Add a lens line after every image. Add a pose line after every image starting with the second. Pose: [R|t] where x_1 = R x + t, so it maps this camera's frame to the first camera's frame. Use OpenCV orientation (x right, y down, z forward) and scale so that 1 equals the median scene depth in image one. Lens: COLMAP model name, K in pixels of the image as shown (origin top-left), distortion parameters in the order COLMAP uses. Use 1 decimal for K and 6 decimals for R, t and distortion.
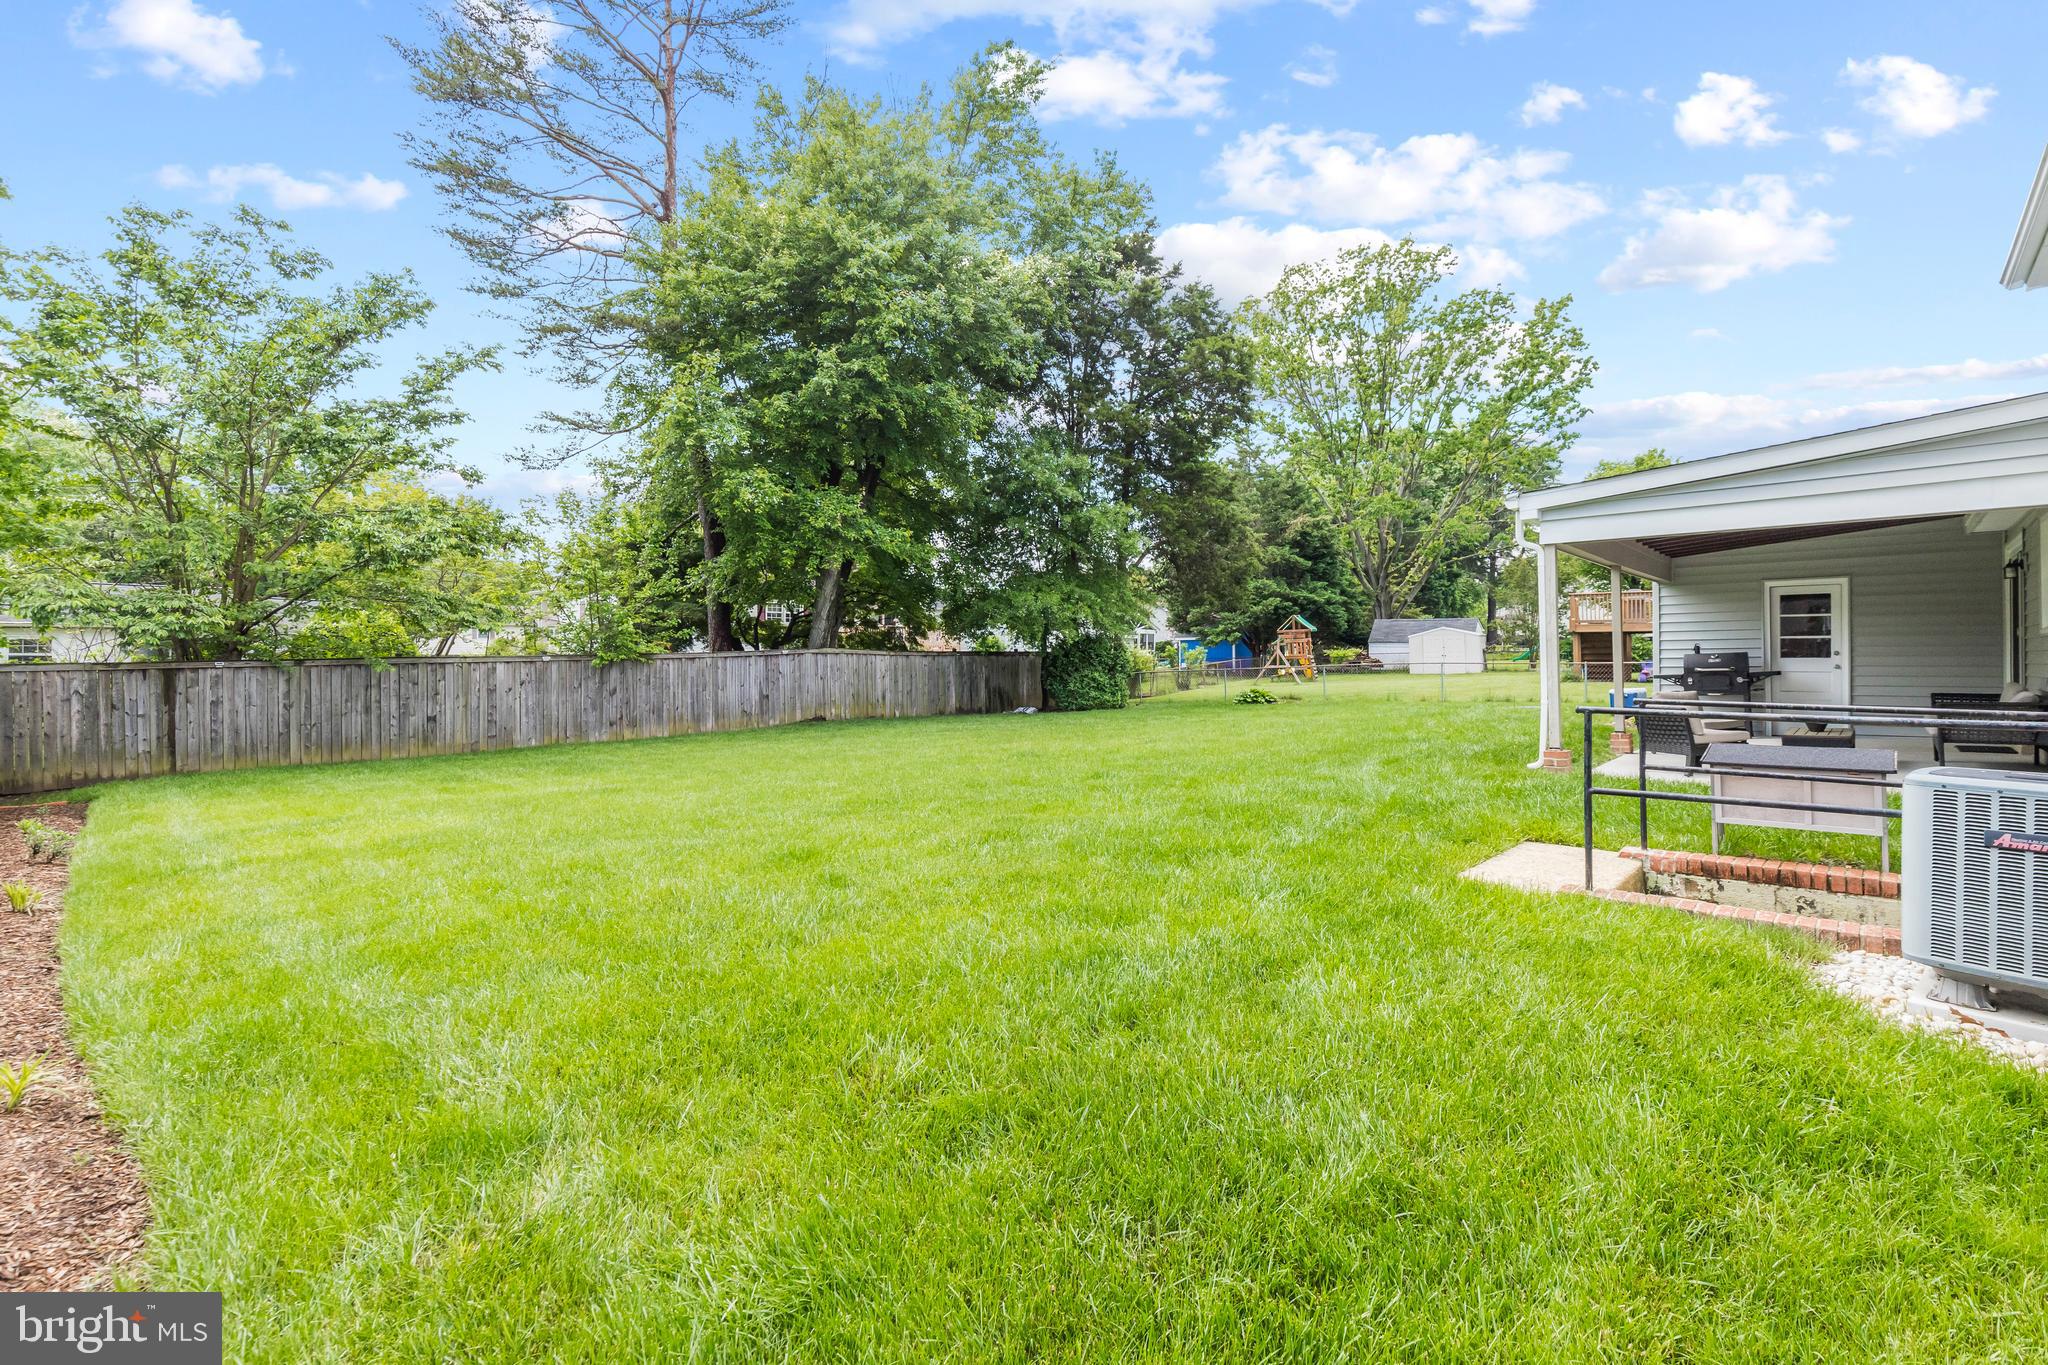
lens RADIAL K [[930.0, 0, 1064.2], [0, 930.0, 656.1], [0, 0, 1]] dist [0.009675, -0.001063]
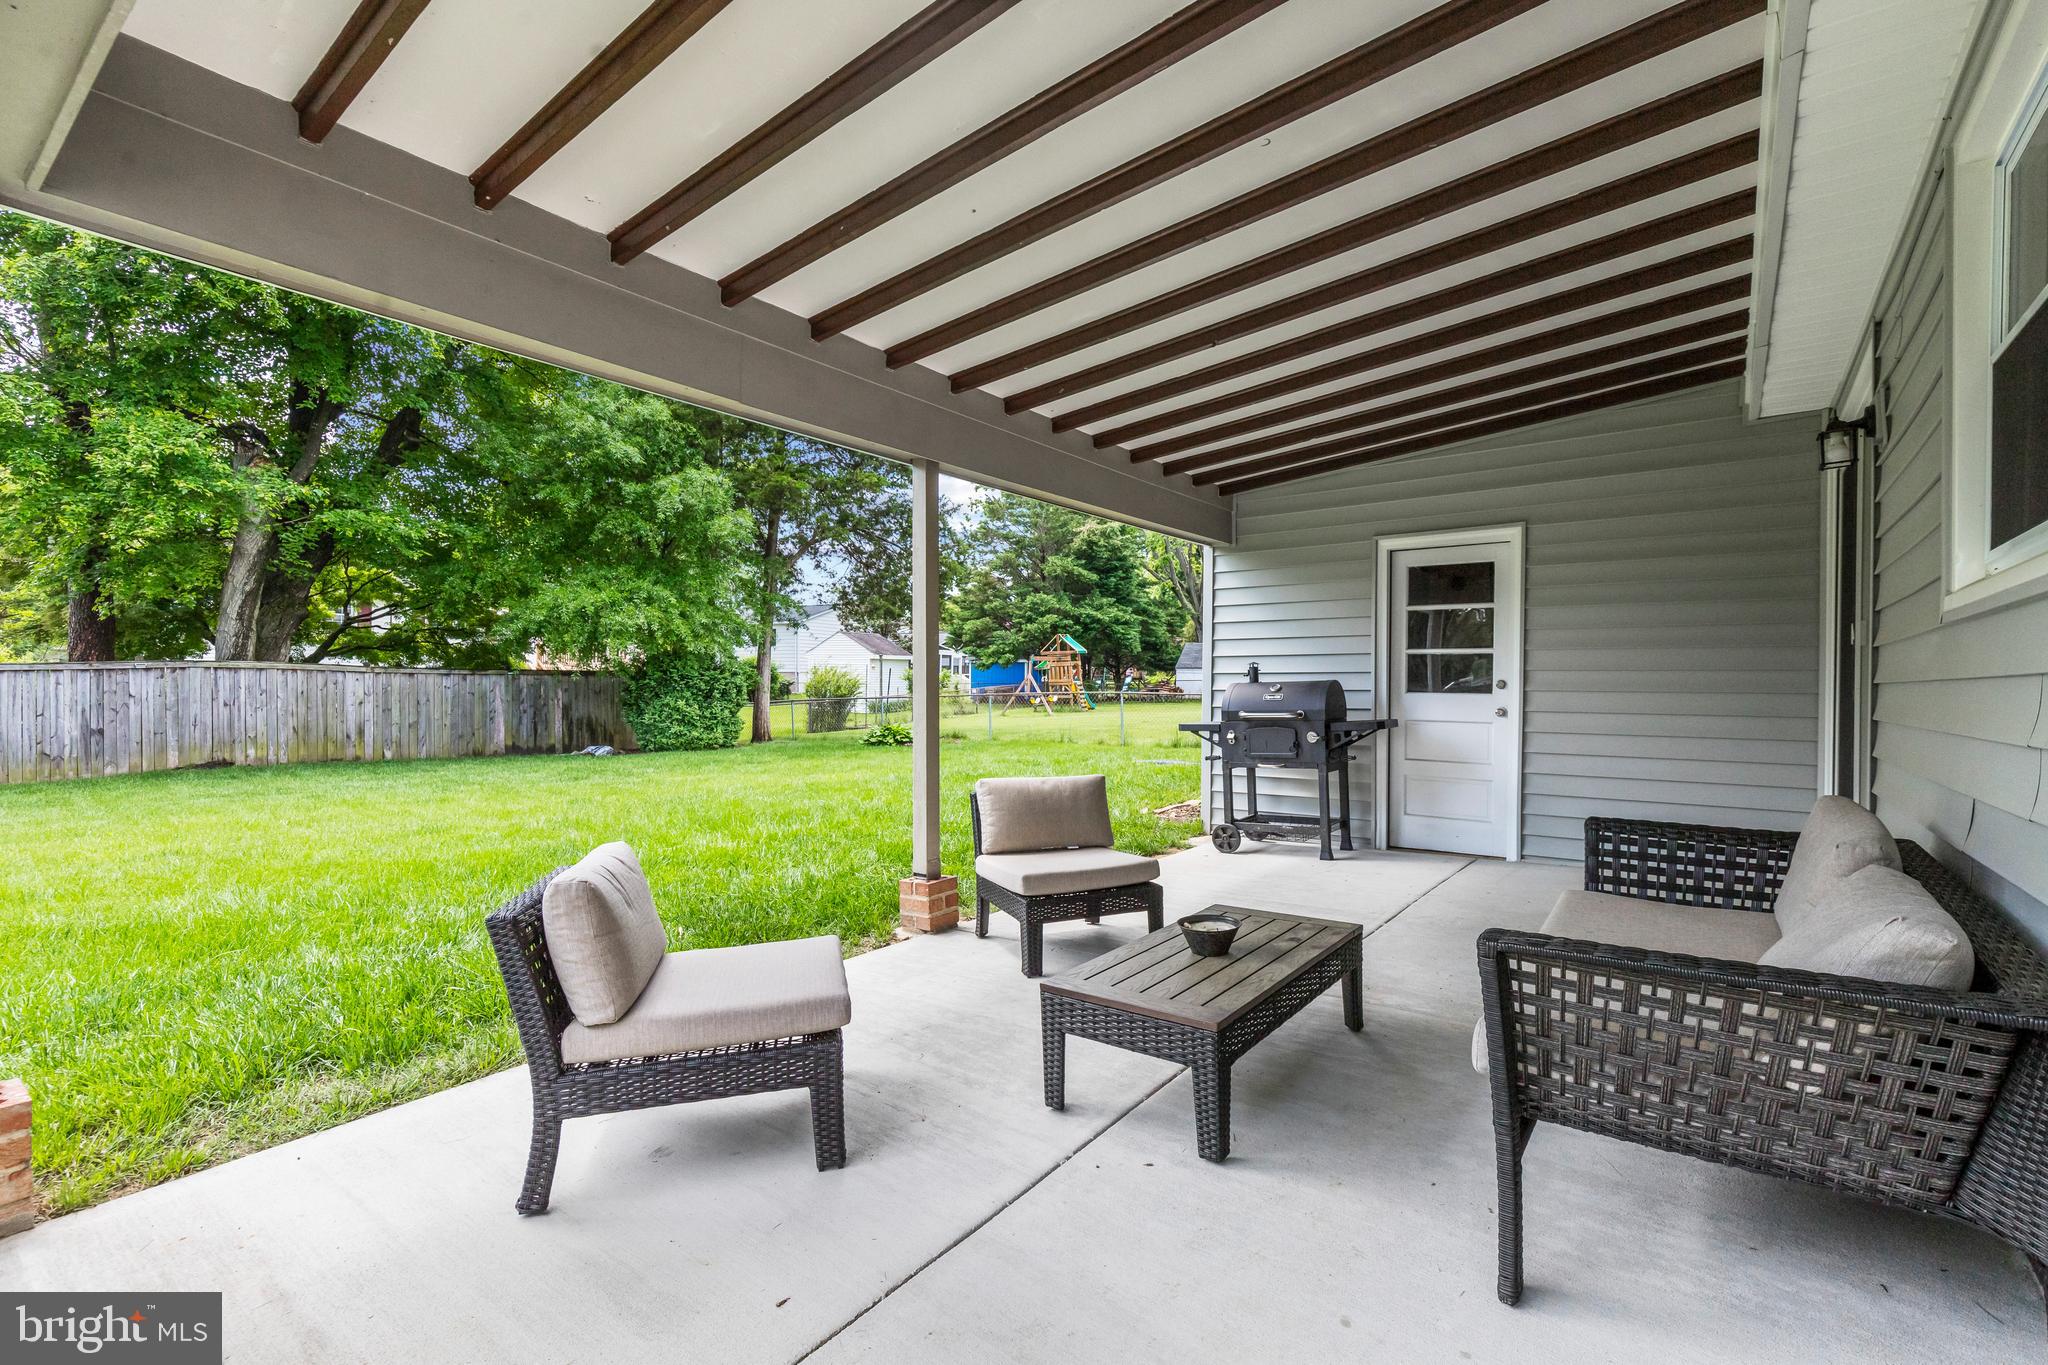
lens RADIAL K [[930.0, 0, 1022.1], [0, 930.0, 682.1], [0, 0, 1]] dist [0.009675, -0.001063]
pose [[0.997178, 0.012214, 0.074073, 0.298420], [-0.012352, 0.999923, 0.001398, -0.001092], [-0.074050, -0.002309, 0.997252, 0.295687]]
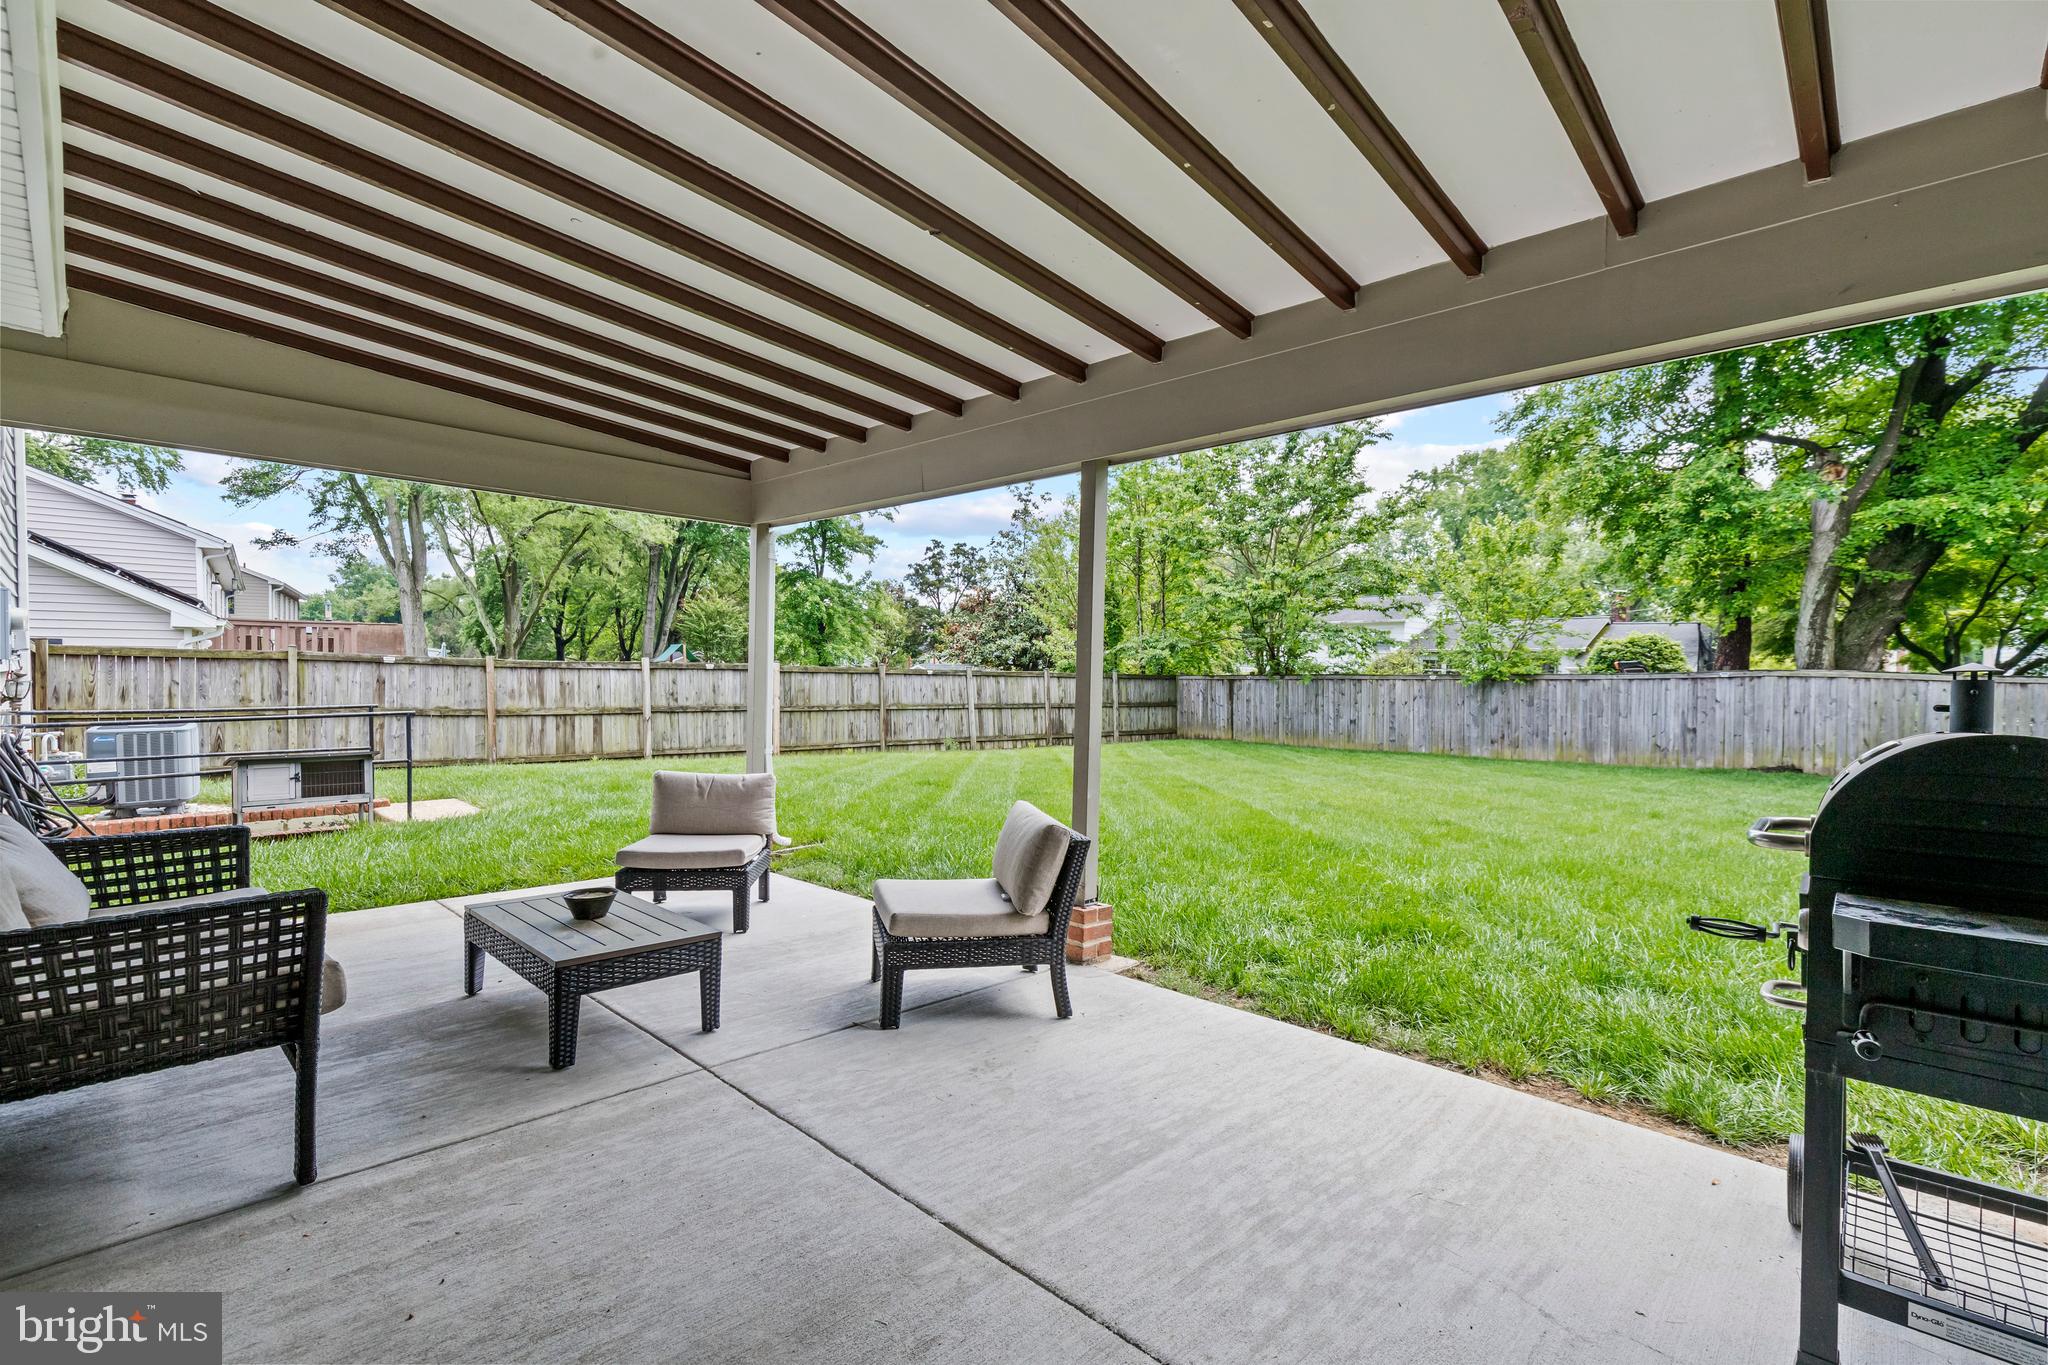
lens RADIAL K [[930.0, 0, 1038.5], [0, 930.0, 693.1], [0, 0, 1]] dist [0.009675, -0.001063]
pose [[-0.039375, 0.034389, -0.998633, 0.514086], [-0.008738, 0.999358, 0.034758, -0.011408], [0.999186, 0.010094, -0.039049, 0.495700]]
